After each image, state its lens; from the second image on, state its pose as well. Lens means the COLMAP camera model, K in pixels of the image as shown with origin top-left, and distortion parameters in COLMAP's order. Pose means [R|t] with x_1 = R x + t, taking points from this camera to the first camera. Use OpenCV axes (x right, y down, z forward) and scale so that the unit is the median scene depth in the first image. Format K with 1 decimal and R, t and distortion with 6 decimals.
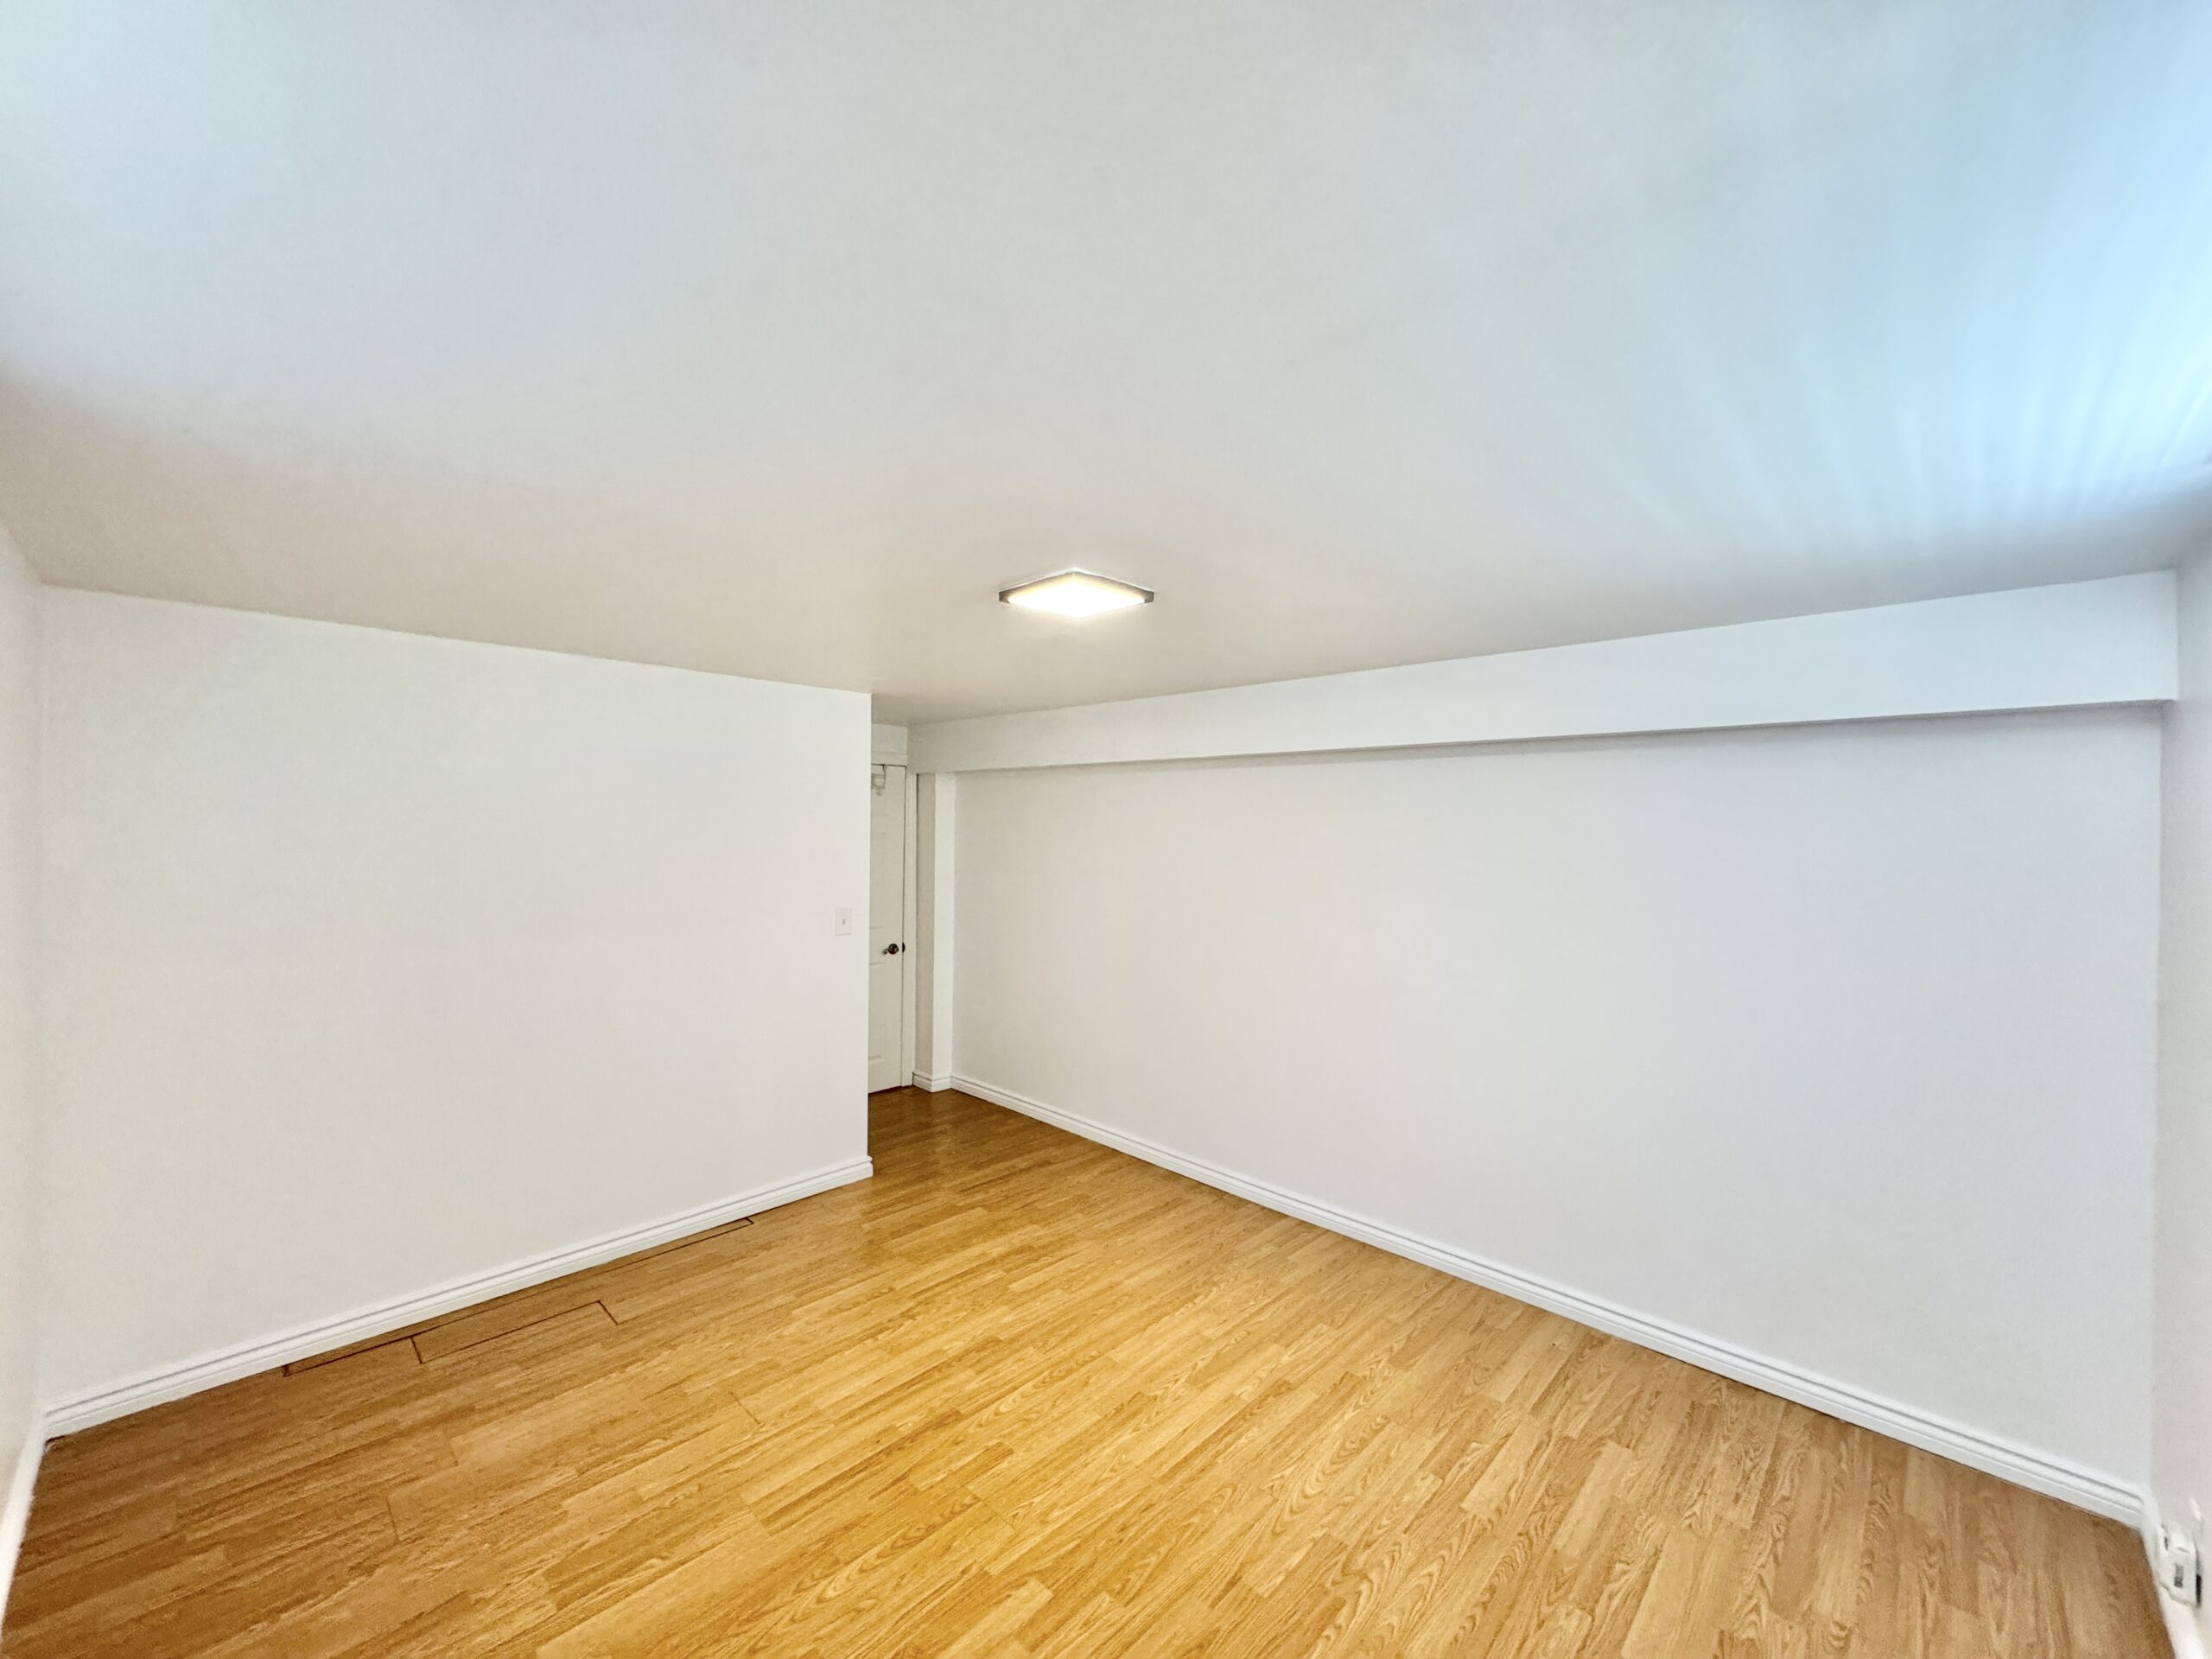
lens RADIAL K [[879.2, 0, 1100.8], [0, 879.2, 829.6], [0, 0, 1]] dist [0.009694, 0.000265]
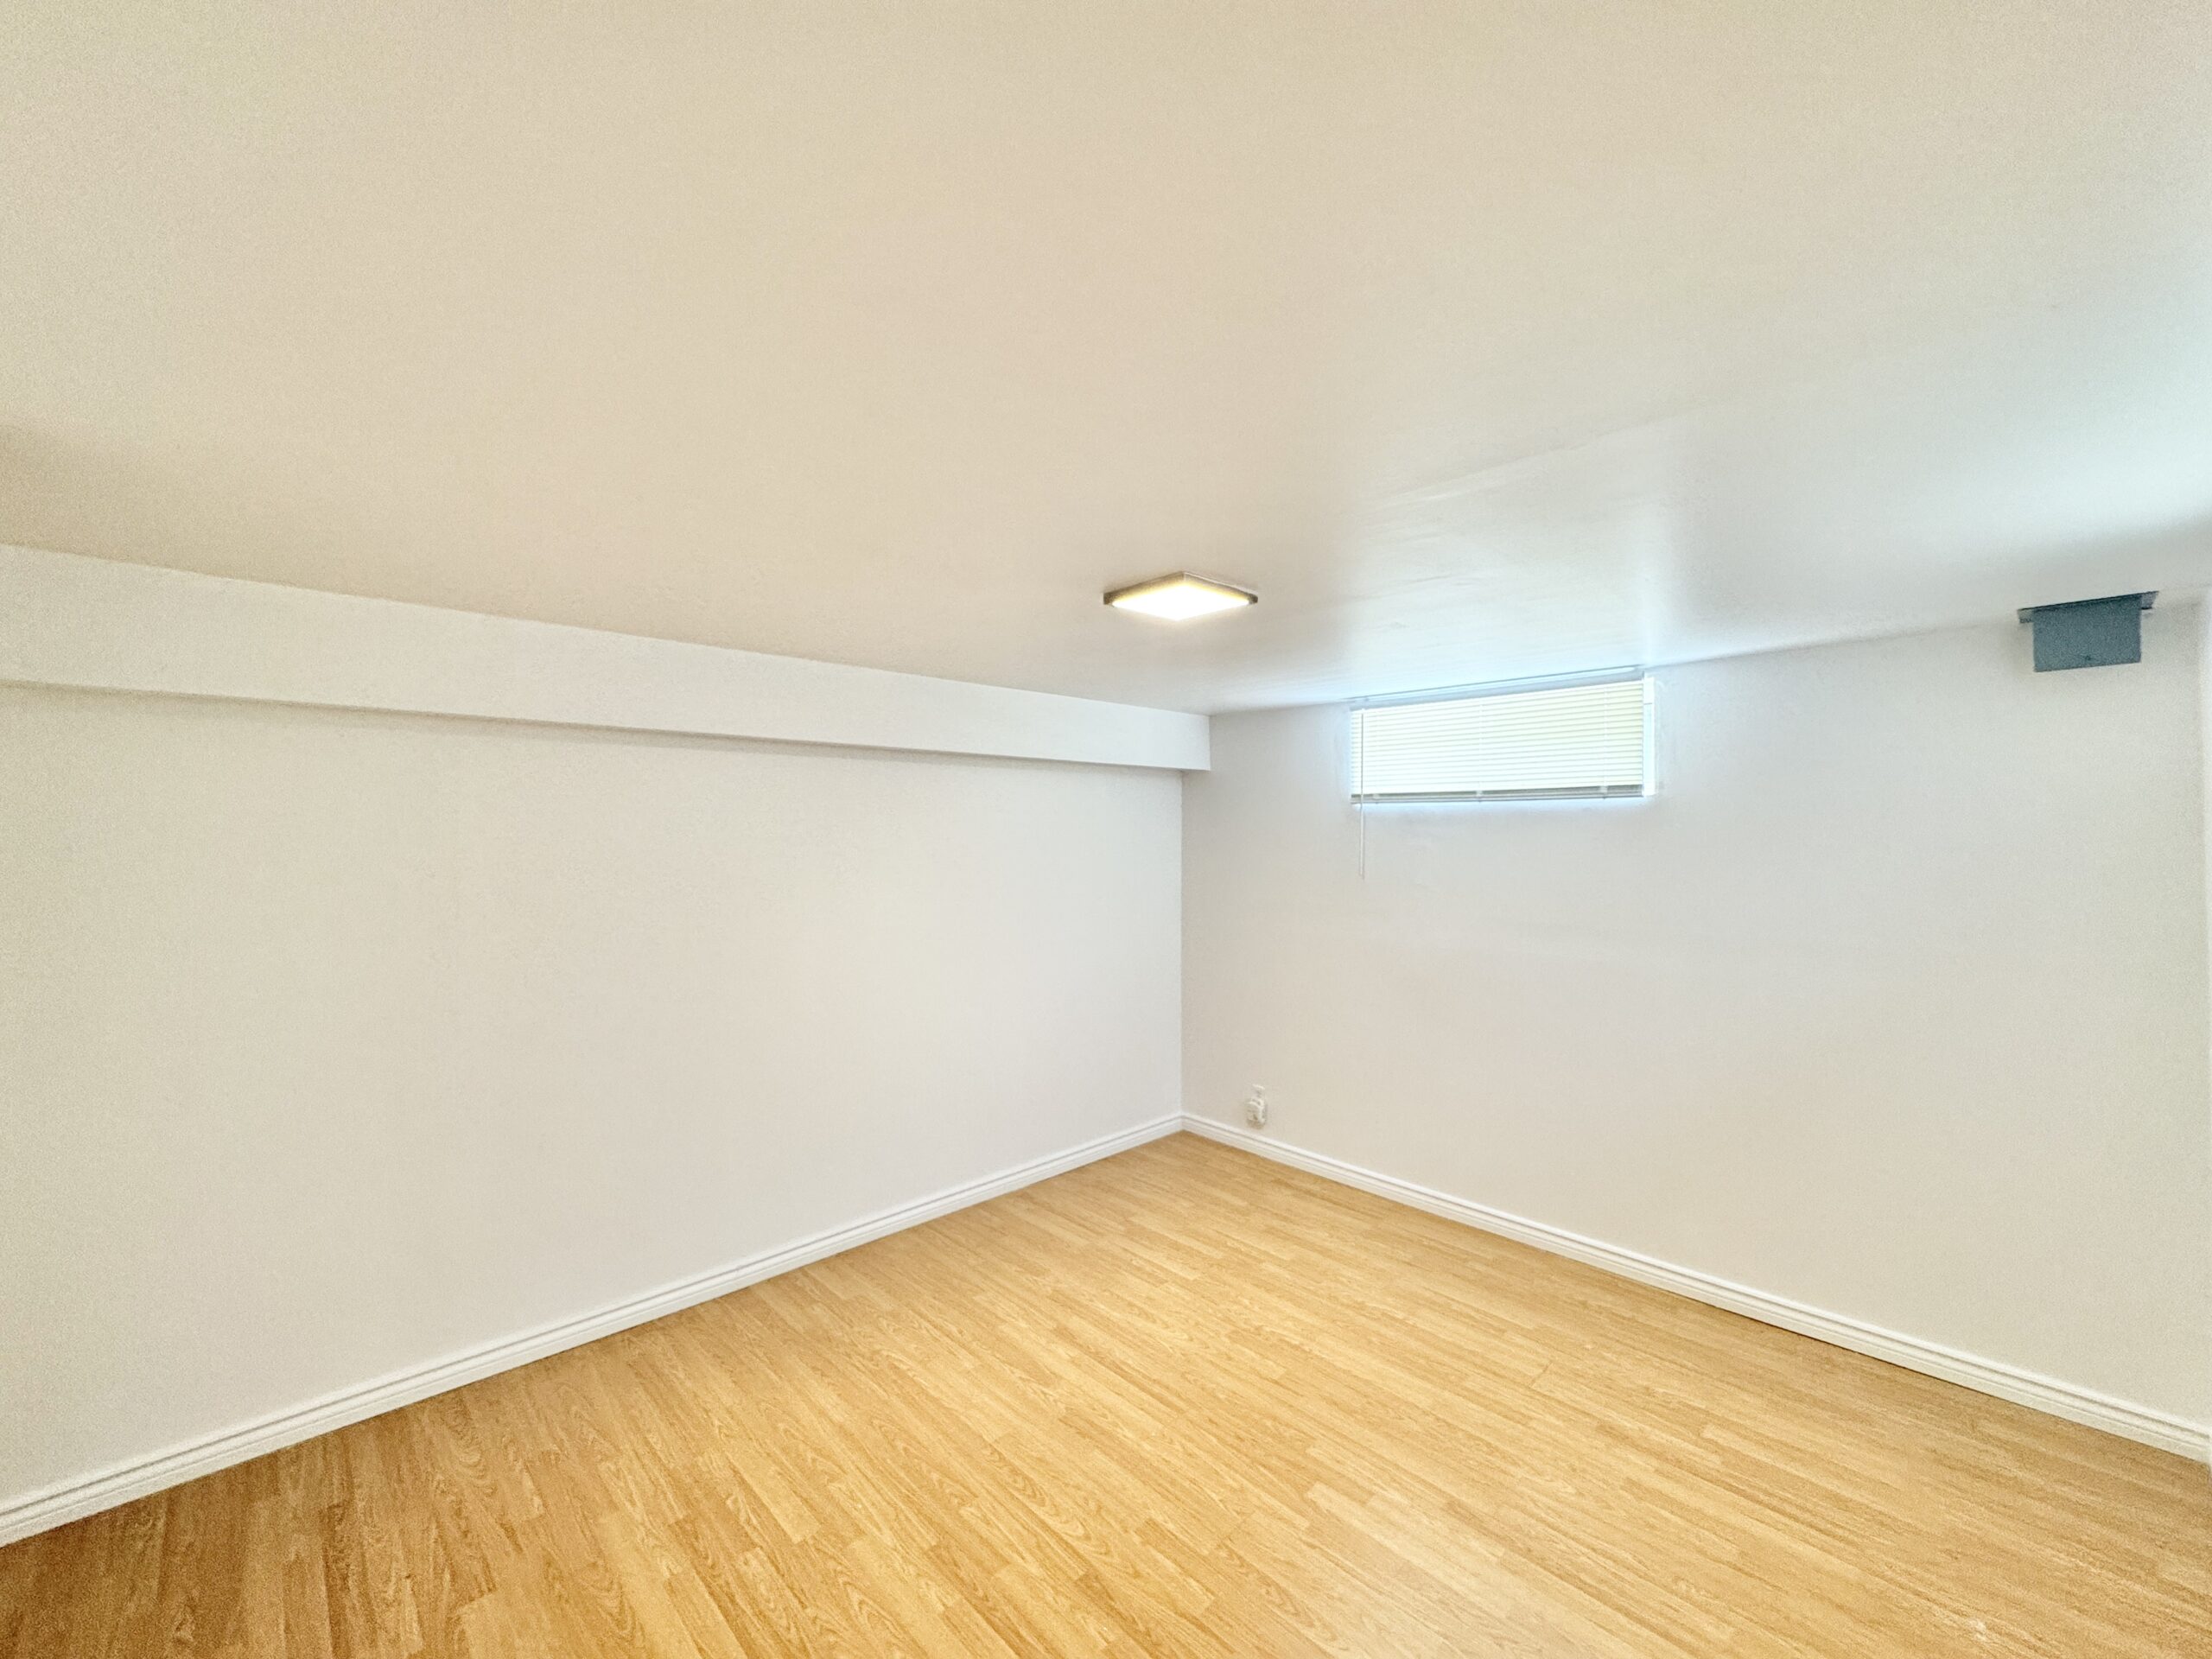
lens RADIAL K [[879.2, 0, 1118.0], [0, 879.2, 813.0], [0, 0, 1]] dist [0.009694, 0.000265]
pose [[0.024331, 0.007368, 0.999677, -0.878112], [0.000558, 0.999973, -0.007384, -0.012979], [-0.999704, 0.000737, 0.024326, 0.873495]]
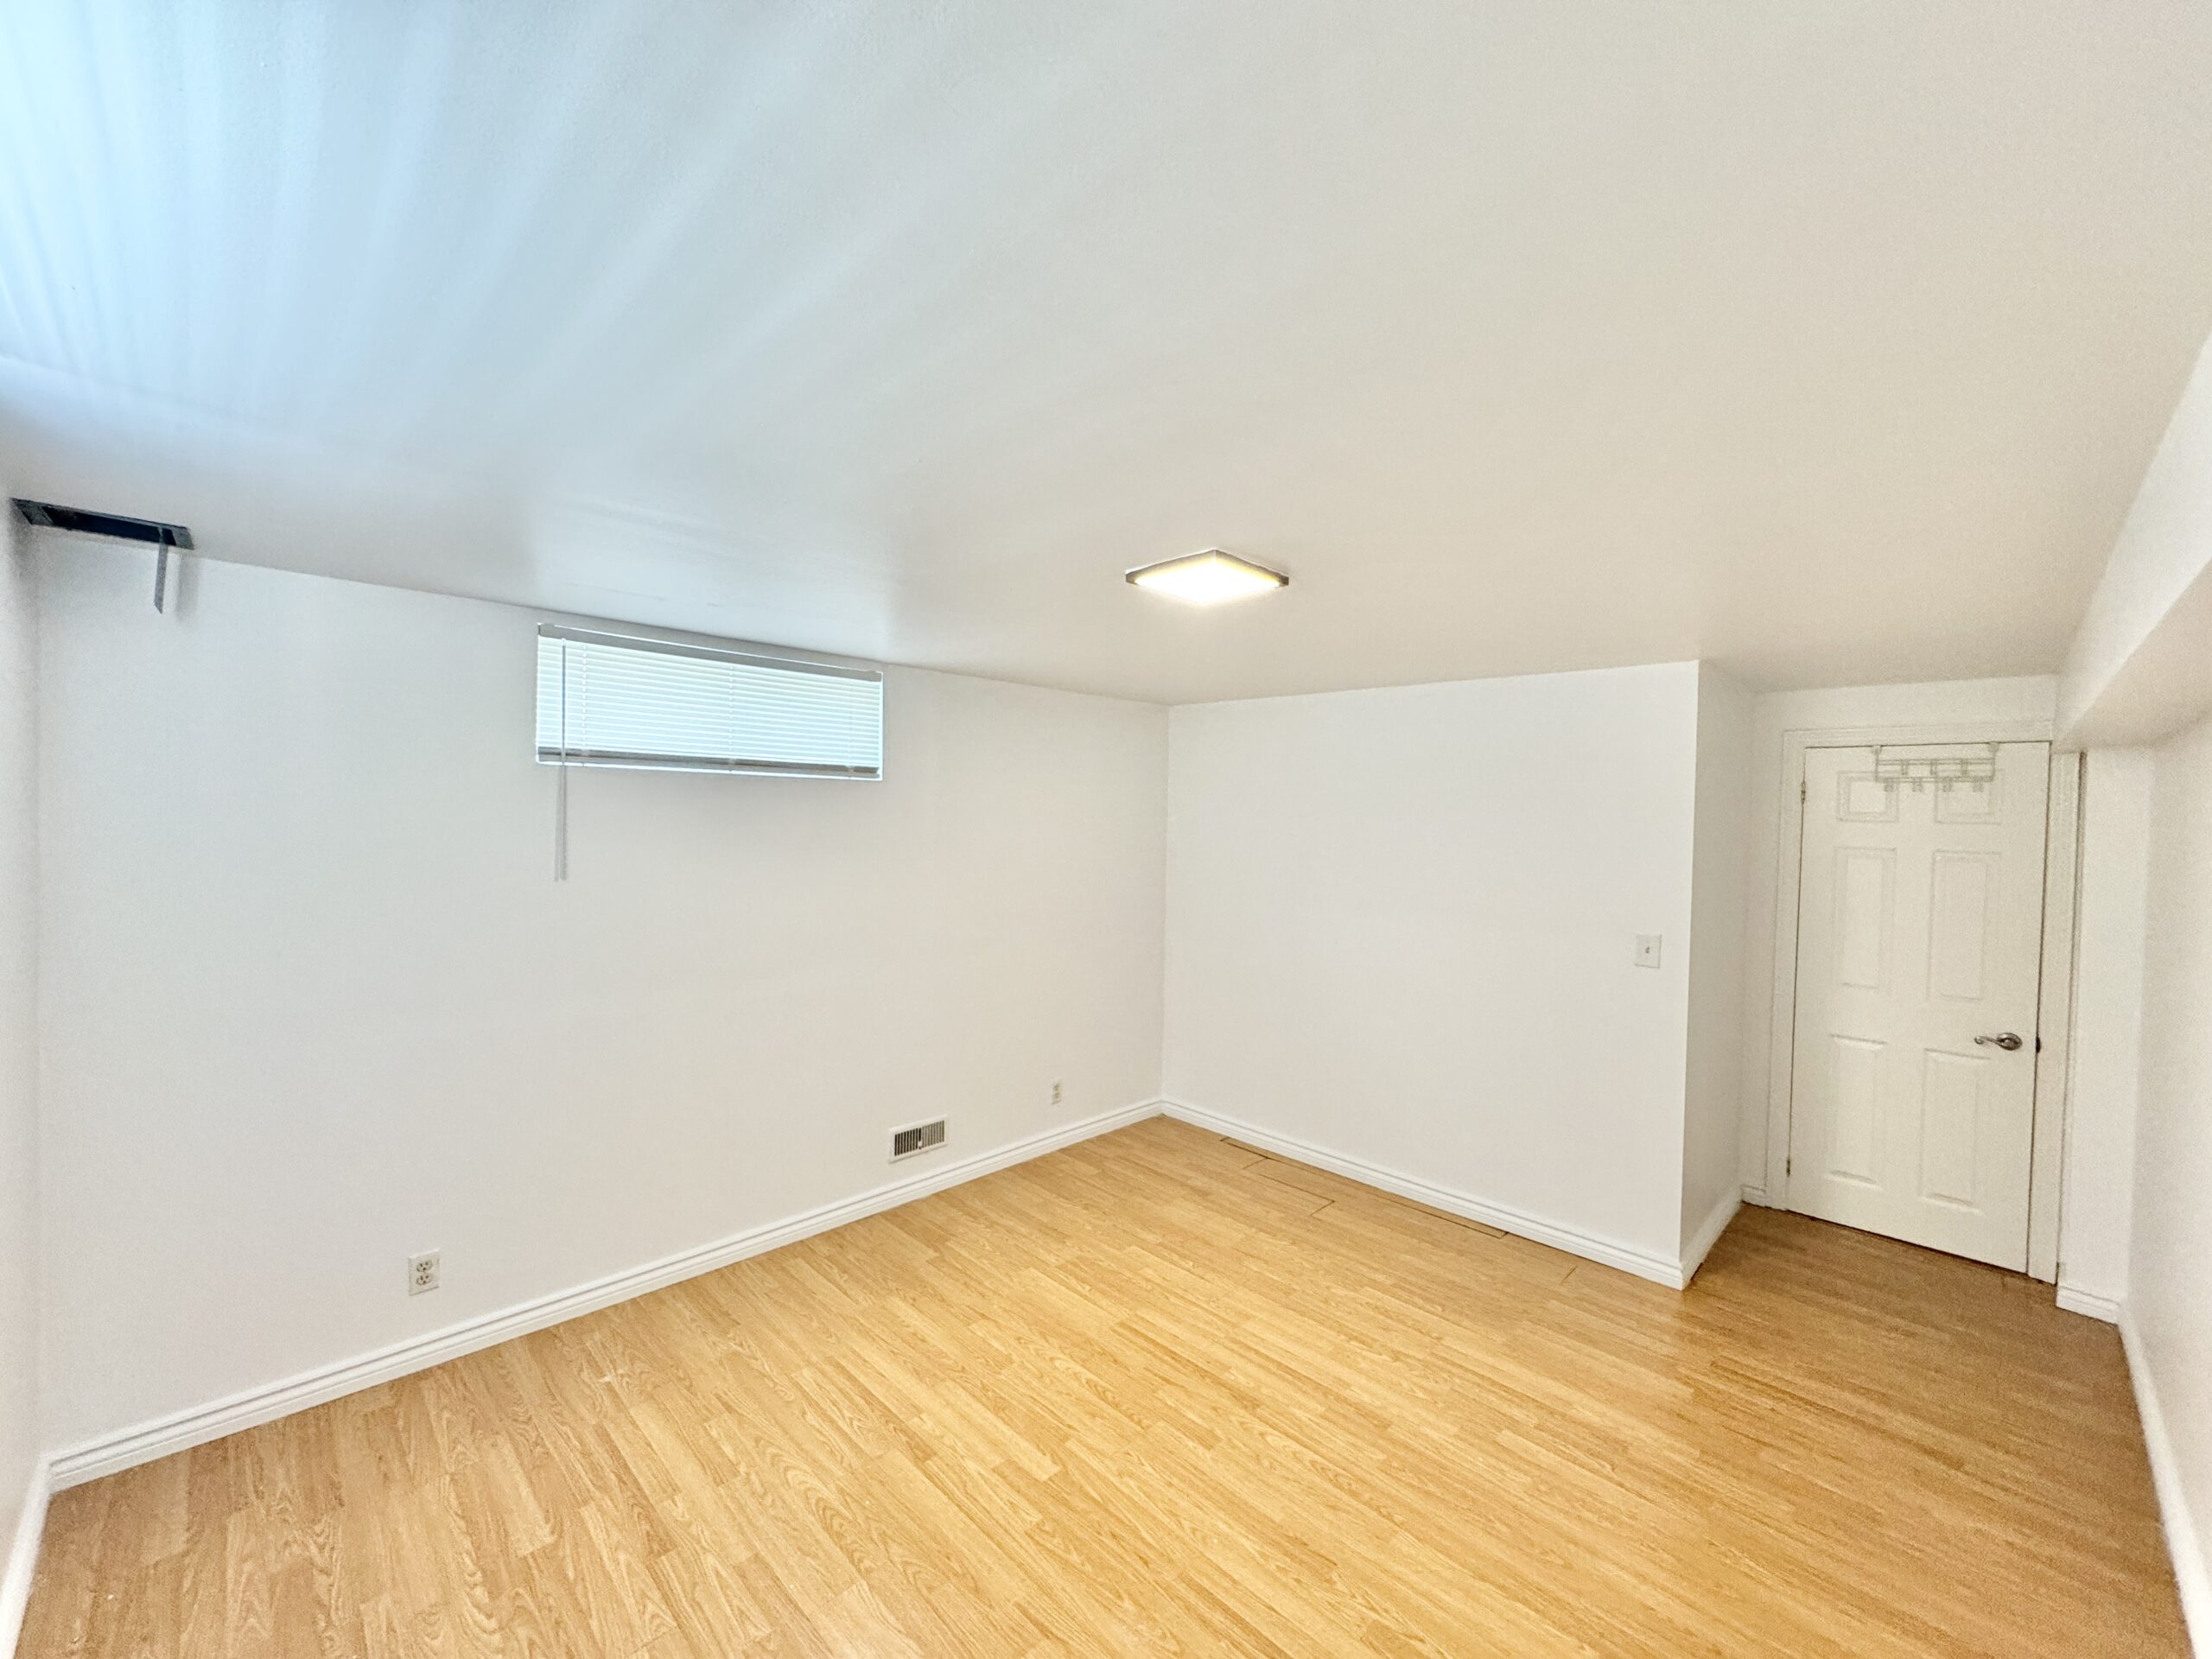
lens RADIAL K [[879.2, 0, 1120.3], [0, 879.2, 842.9], [0, 0, 1]] dist [0.009694, 0.000265]
pose [[-0.007145, 0.020230, -0.999770, 0.766697], [-0.024986, 0.999480, 0.020403, 0.000794], [0.999662, 0.025126, -0.006636, 0.768291]]
